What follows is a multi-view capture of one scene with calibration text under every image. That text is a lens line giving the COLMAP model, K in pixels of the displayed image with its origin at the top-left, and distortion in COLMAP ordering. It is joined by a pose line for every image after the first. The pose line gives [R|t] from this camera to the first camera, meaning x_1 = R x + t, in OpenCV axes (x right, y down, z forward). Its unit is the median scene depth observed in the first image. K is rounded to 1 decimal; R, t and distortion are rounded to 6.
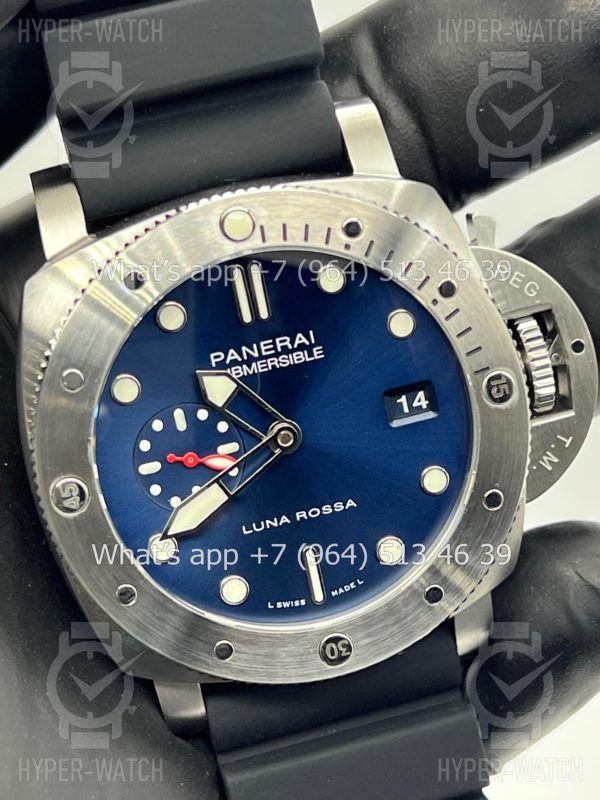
lens RADIAL K [[1807.7, 0, 300.0], [0, 1807.7, 400.0], [0, 0, 1]] dist [0.176447, 0.071817]
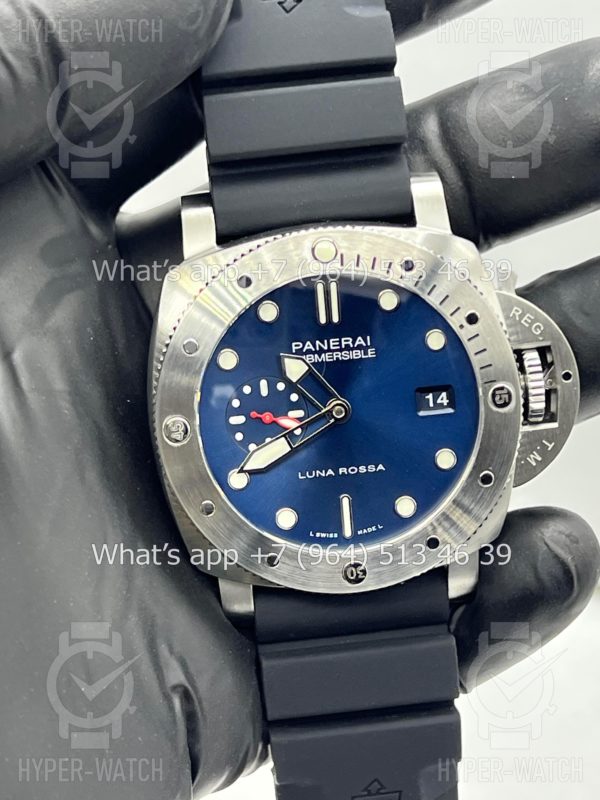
lens RADIAL K [[1807.7, 0, 300.0], [0, 1807.7, 400.0], [0, 0, 1]] dist [0.176447, 0.071817]
pose [[0.988863, 0.135684, -0.061163, 0.044776], [-0.137394, 0.990209, -0.024674, 0.049666], [0.057216, 0.032802, 0.997823, -0.353705]]
